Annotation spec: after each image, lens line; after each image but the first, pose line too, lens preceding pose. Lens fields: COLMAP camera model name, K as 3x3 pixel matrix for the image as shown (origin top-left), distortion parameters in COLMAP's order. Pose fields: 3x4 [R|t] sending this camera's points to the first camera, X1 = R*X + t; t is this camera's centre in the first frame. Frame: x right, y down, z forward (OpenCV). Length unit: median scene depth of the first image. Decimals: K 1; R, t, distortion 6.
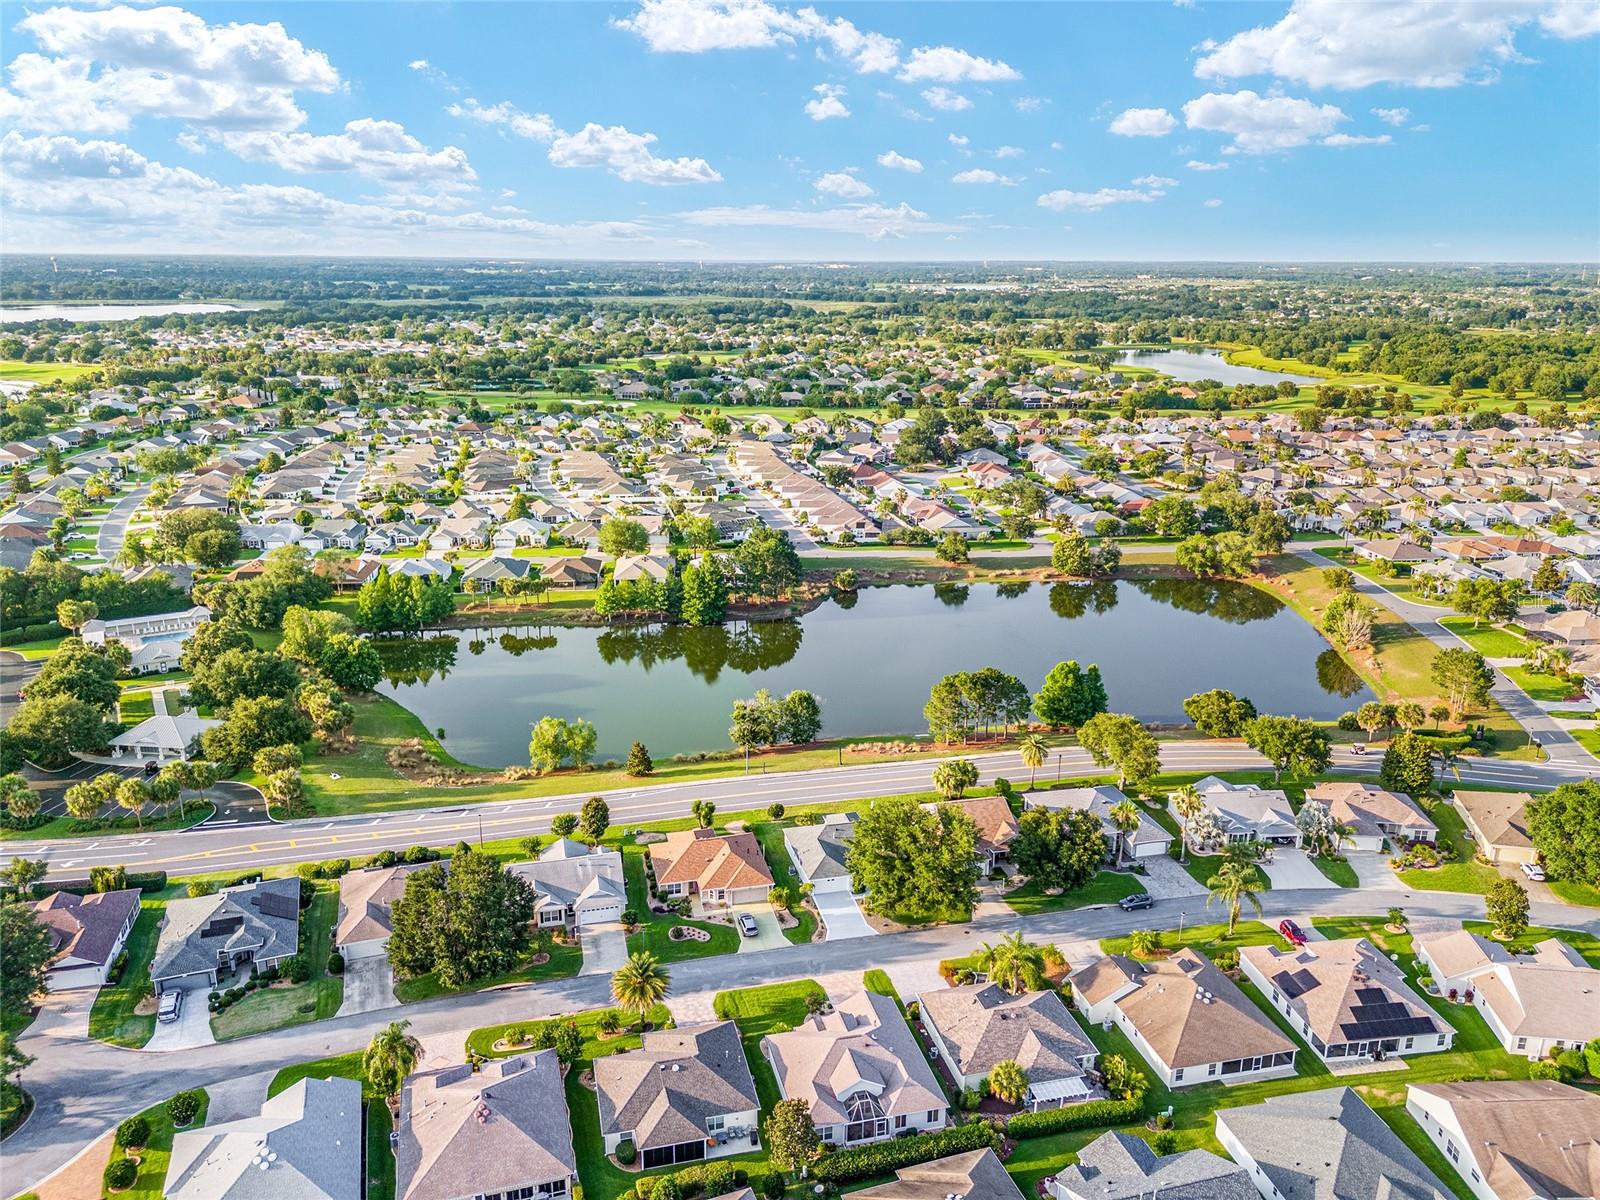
lens RADIAL K [[1089.1, 0, 793.8], [0, 1089.1, 590.3], [0, 0, 1]] dist [0.034775, -0.021985]
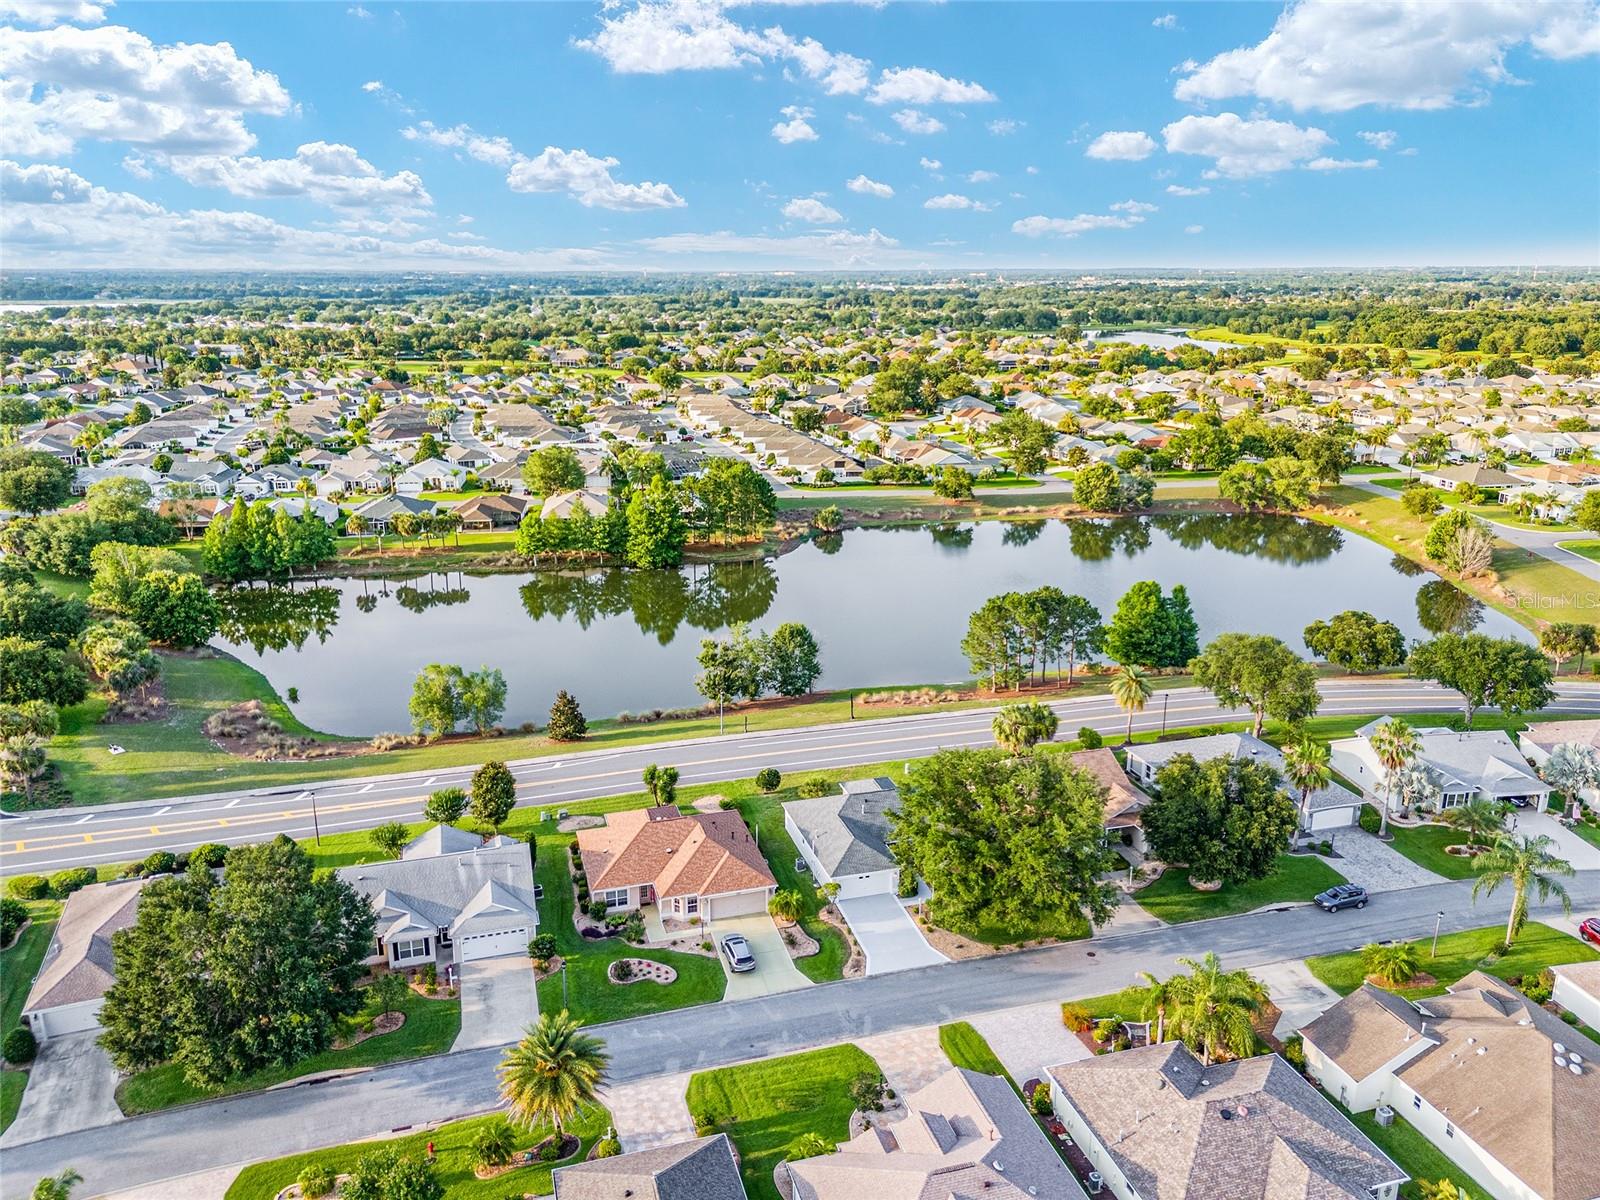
lens RADIAL K [[1089.1, 0, 793.2], [0, 1089.1, 595.6], [0, 0, 1]] dist [0.034775, -0.021985]
pose [[0.998817, -0.016515, 0.045744, -0.025308], [0.016726, 0.999851, -0.004218, 0.077120], [-0.045668, 0.004978, 0.998944, 0.272647]]
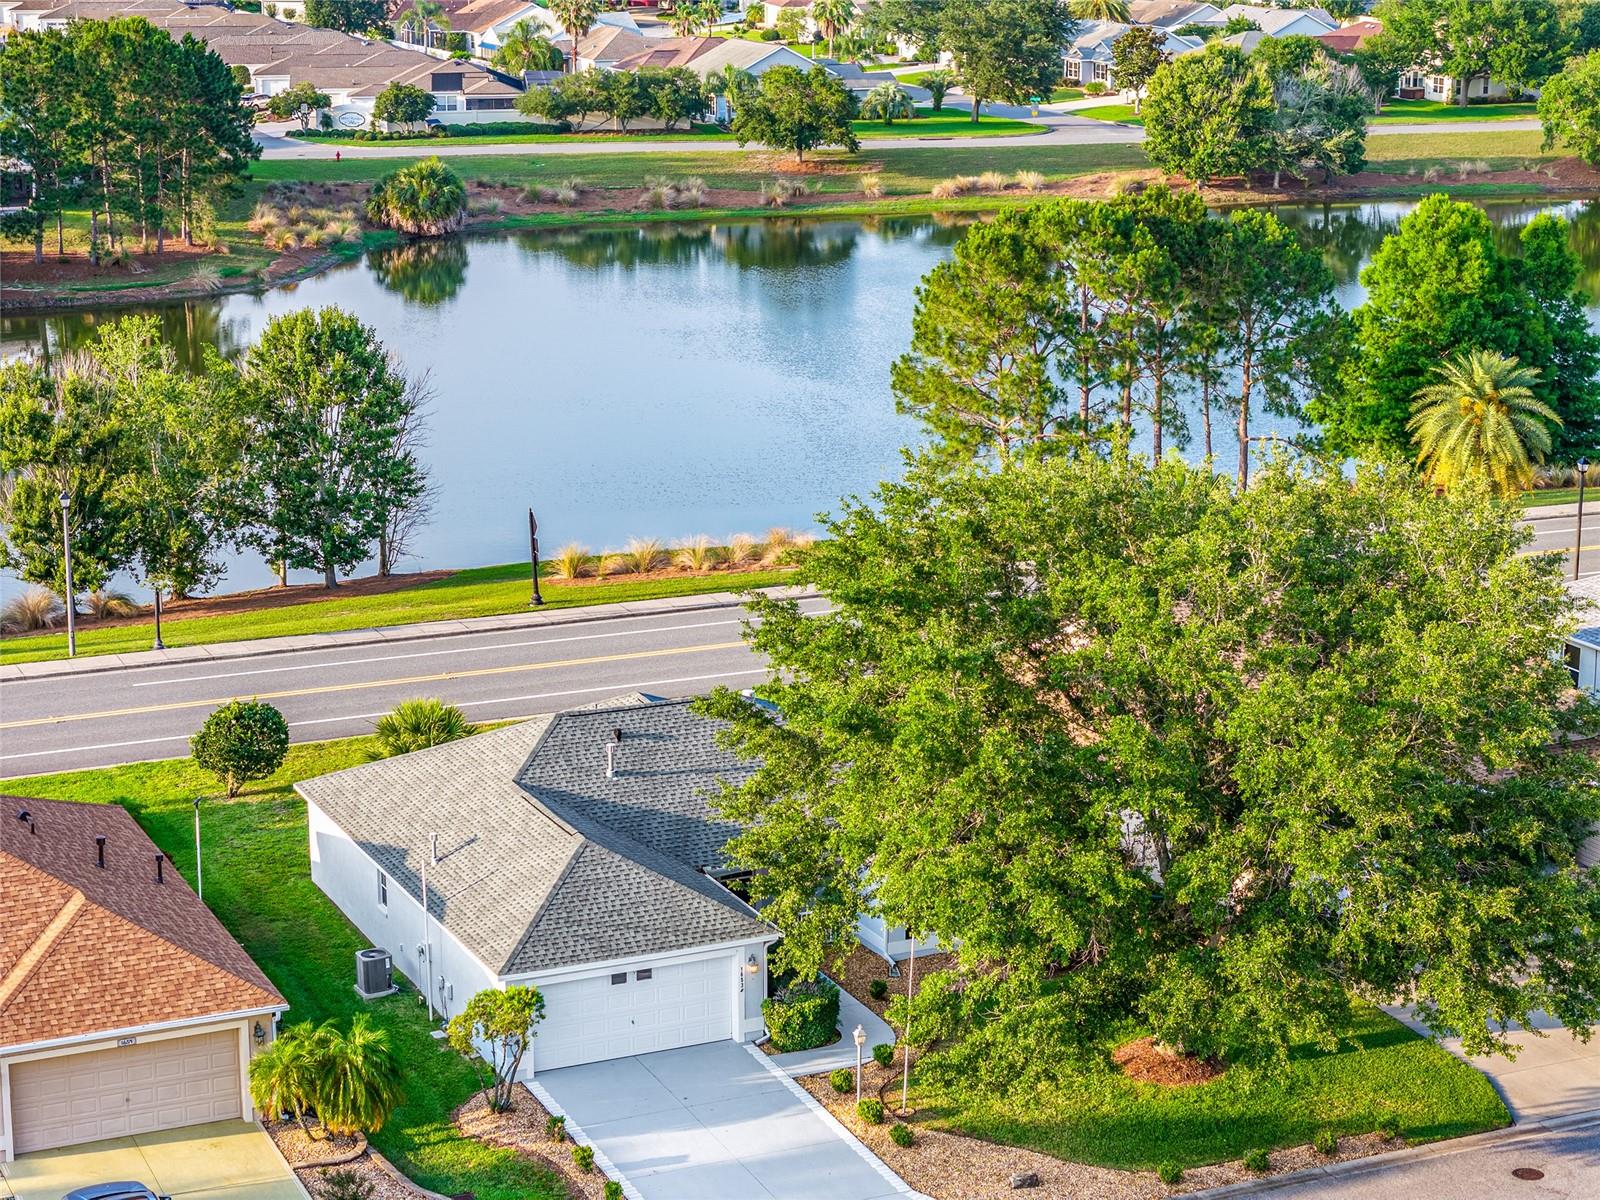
lens RADIAL K [[2966.7, 0, 803.3], [0, 2966.7, 601.9], [0, 0, 1]] dist [-0.093256, 0.000000]
pose [[0.977023, -0.045461, 0.208229, -0.022254], [0.051603, 0.998375, -0.024161, 0.165474], [-0.206792, 0.034351, 0.977782, 0.421608]]
